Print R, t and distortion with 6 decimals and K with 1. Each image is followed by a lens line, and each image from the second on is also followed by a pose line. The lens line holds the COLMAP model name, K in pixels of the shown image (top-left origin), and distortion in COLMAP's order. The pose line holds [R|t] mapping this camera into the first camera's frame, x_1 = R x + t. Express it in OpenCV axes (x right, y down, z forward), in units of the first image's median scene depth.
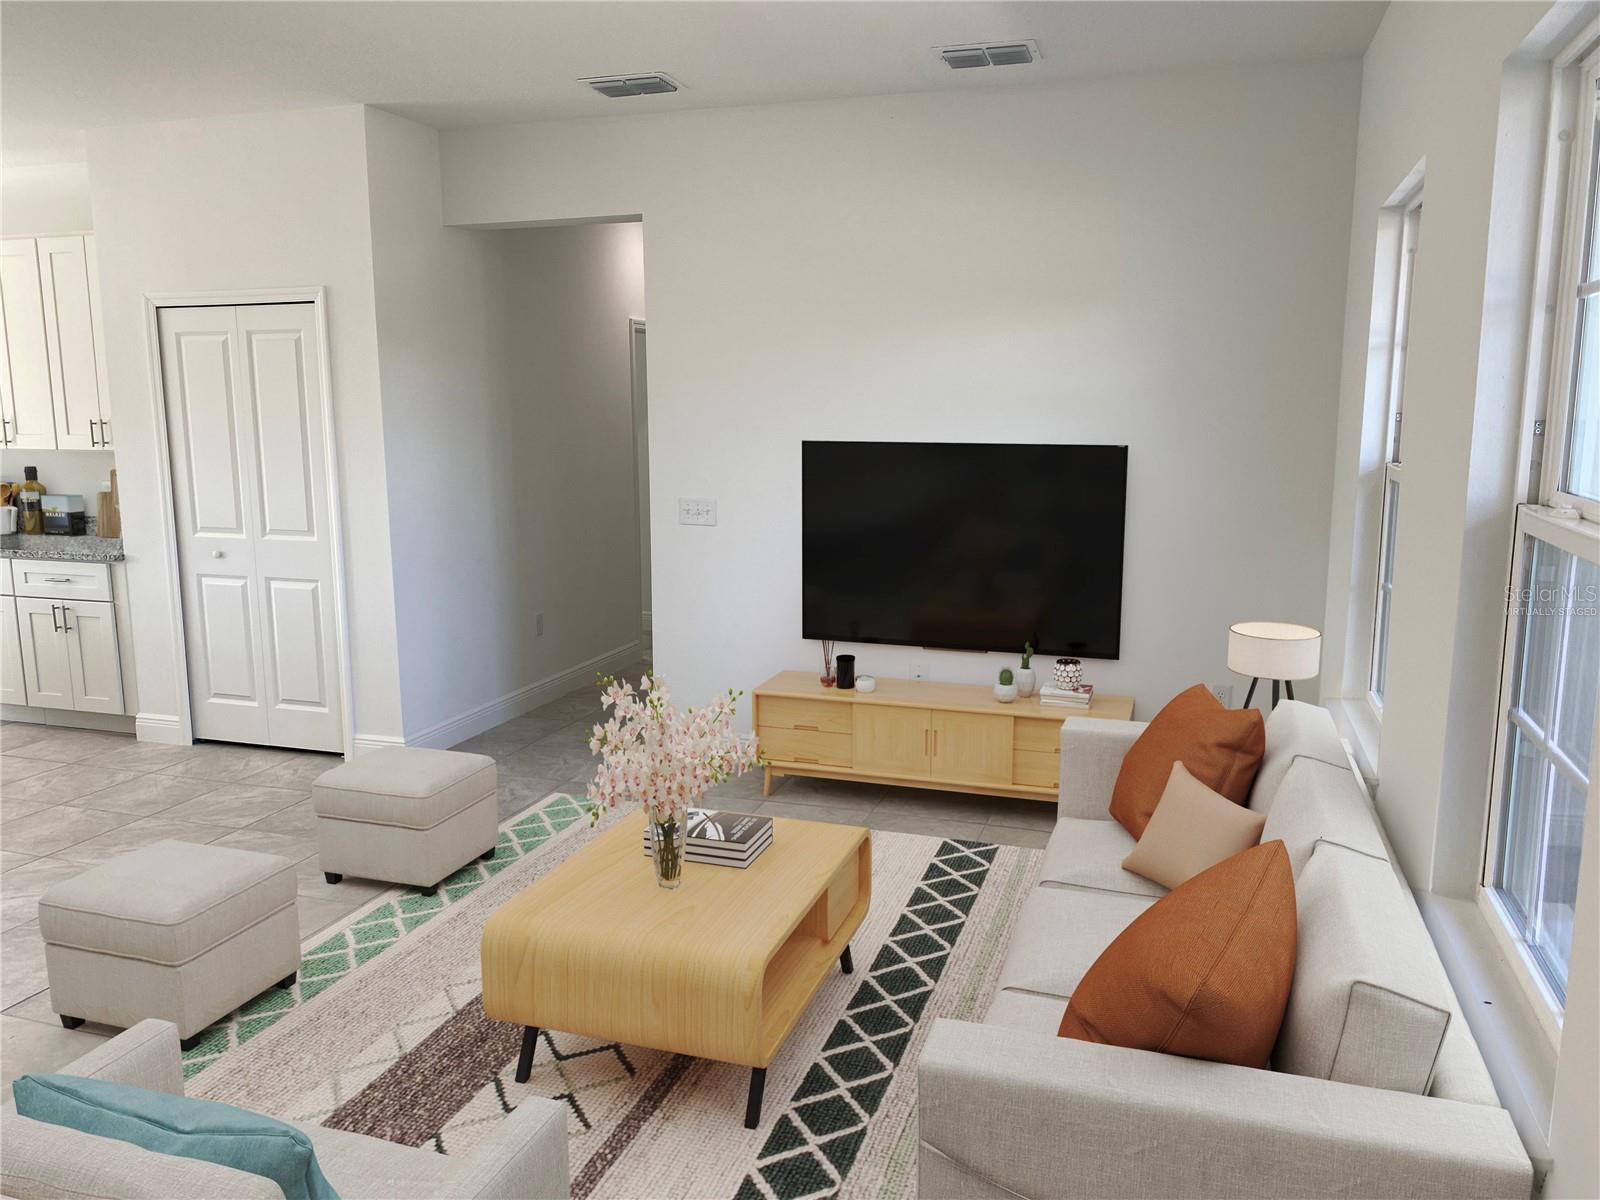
lens RADIAL K [[1212.6, 0, 797.0], [0, 1212.6, 604.3], [0, 0, 1]] dist [0.023409, -0.028640]
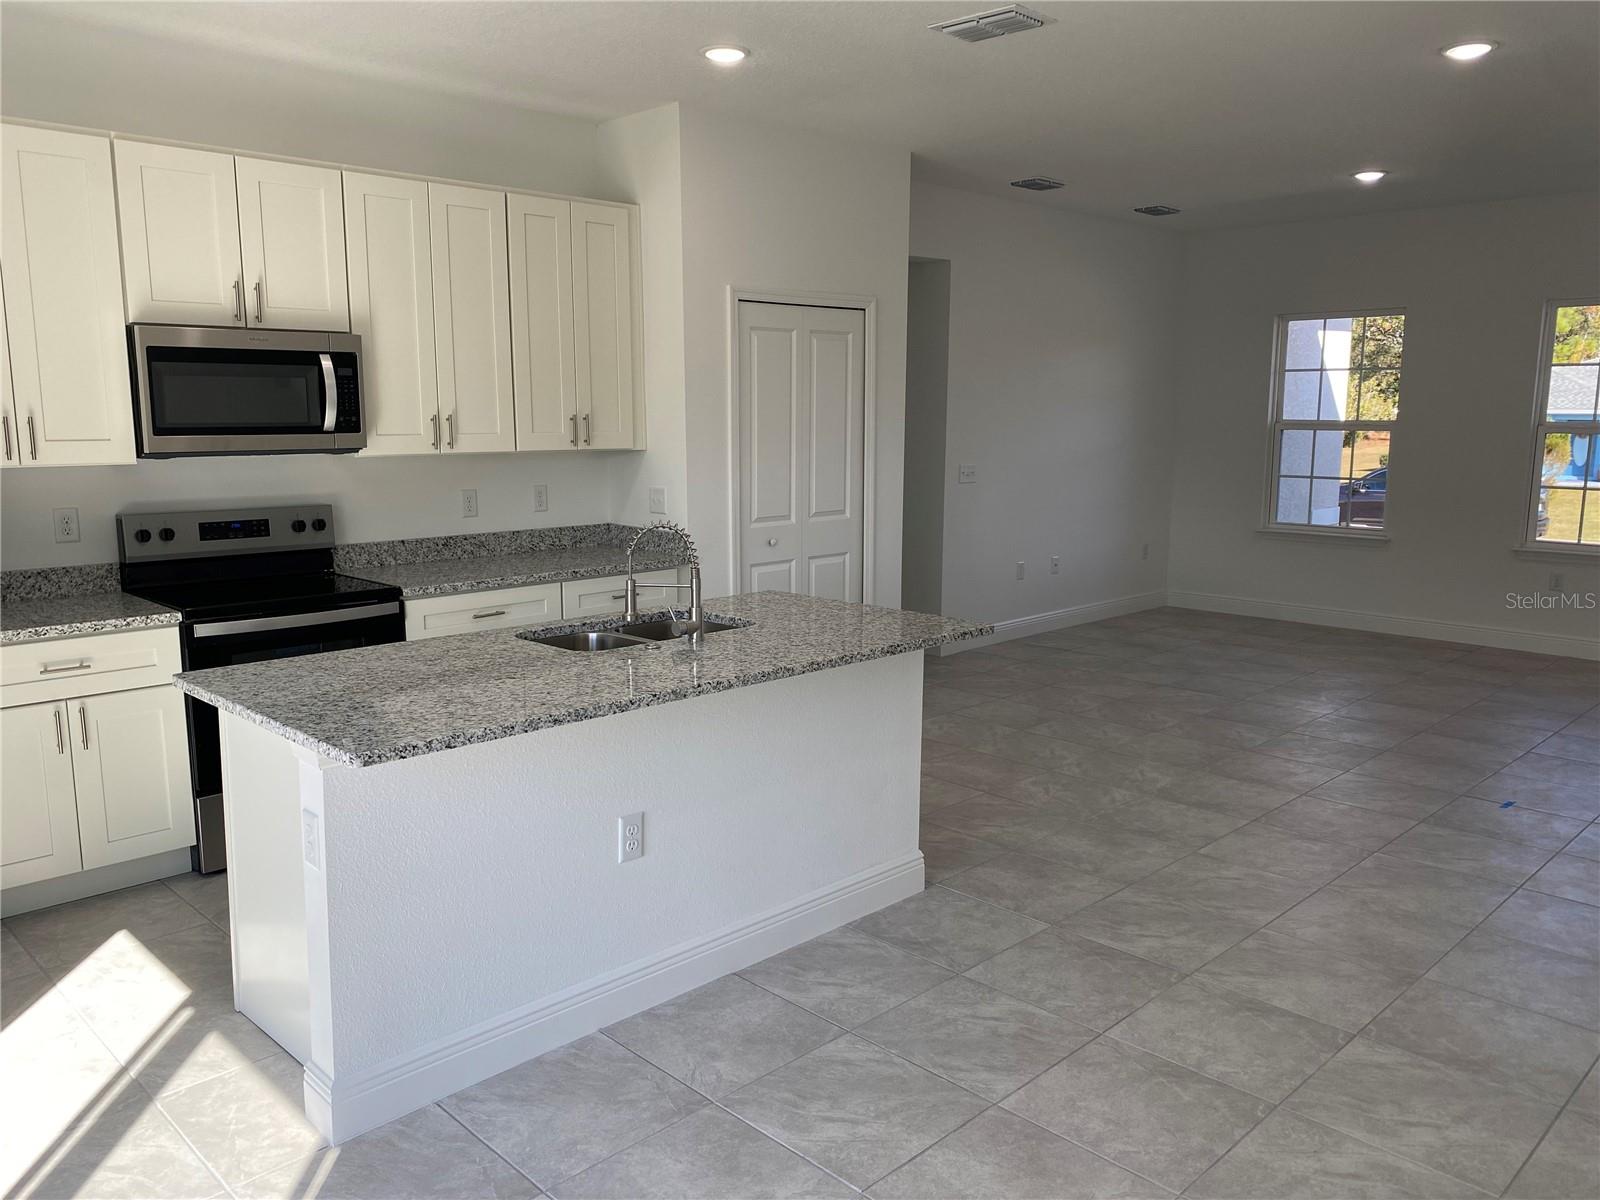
lens RADIAL K [[1212.6, 0, 803.5], [0, 1212.6, 595.3], [0, 0, 1]] dist [0.023409, -0.028640]
pose [[0.450326, -0.138572, 0.882046, -1.338194], [0.142709, 0.986354, 0.082100, -0.074716], [-0.881386, 0.088904, 0.463956, 0.484092]]
